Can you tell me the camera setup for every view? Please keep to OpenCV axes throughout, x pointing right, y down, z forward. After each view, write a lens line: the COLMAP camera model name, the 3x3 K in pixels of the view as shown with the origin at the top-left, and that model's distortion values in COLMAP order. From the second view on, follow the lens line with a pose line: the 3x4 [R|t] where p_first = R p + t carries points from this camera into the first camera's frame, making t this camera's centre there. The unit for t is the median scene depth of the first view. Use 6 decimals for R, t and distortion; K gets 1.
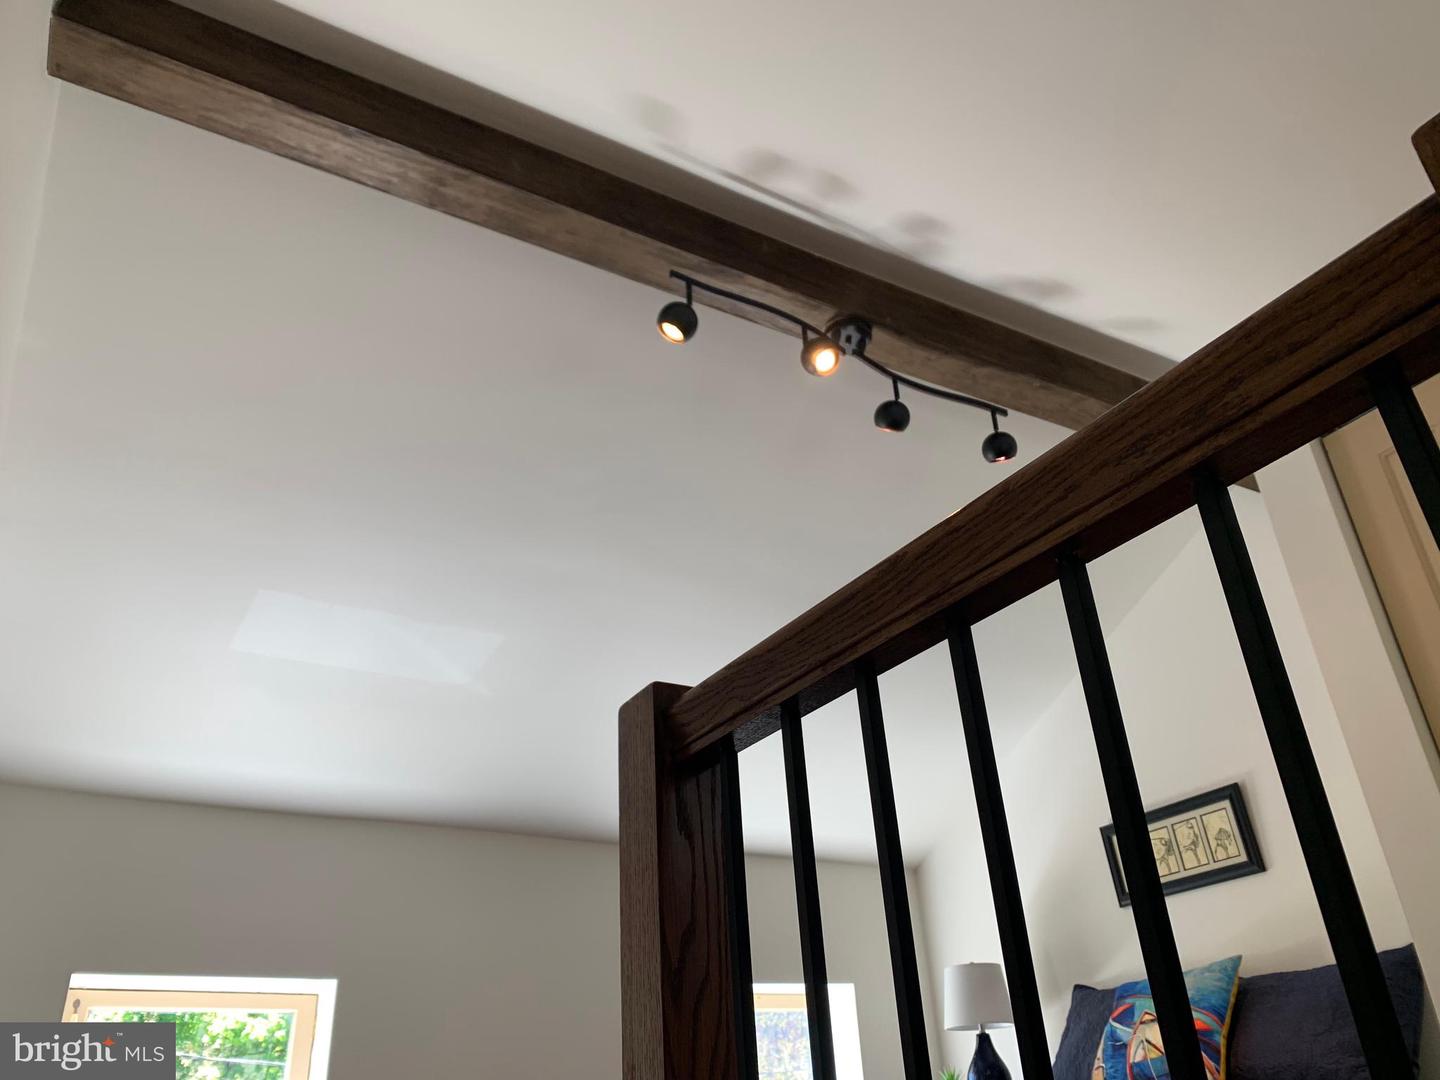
lens RADIAL K [[1106.3, 0, 720.0], [0, 1106.3, 540.0], [0, 0, 1]] dist [-0.003384, -0.001070]
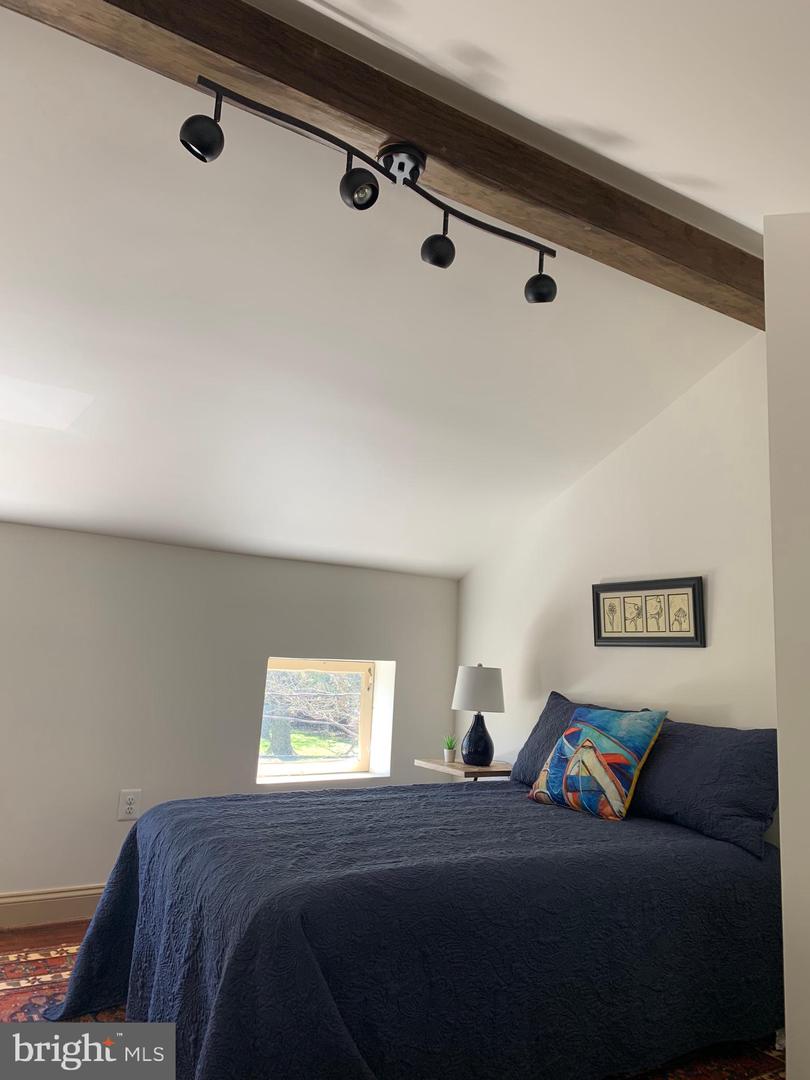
lens RADIAL K [[823.1, 0, 405.0], [0, 823.1, 540.0], [0, 0, 1]] dist [0.013966, 0.000857]
pose [[0.993828, 0.104364, 0.037611, 0.112159], [-0.110931, 0.932582, 0.343490, -0.109620], [0.000773, -0.345542, 0.938403, 0.168664]]
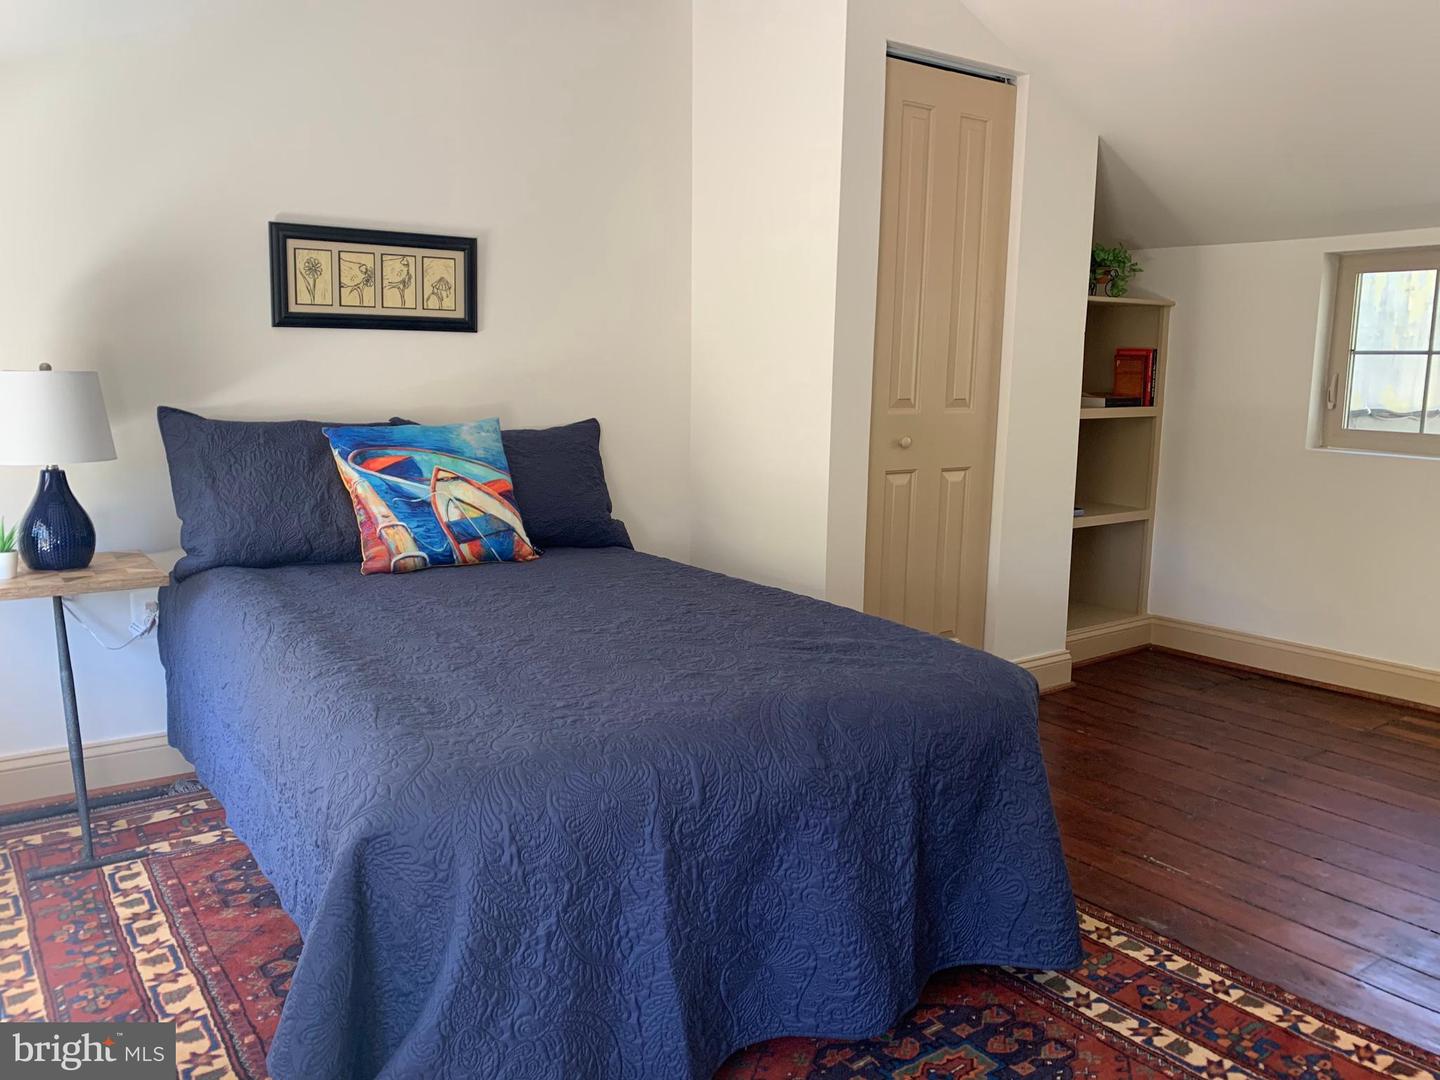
lens RADIAL K [[1106.3, 0, 720.0], [0, 1106.3, 540.0], [0, 0, 1]] dist [-0.003384, -0.001070]
pose [[-0.113051, -0.108169, 0.987684, -0.569598], [-0.483213, 0.874567, 0.040472, 0.341767], [-0.868173, -0.472686, -0.151139, 0.942012]]
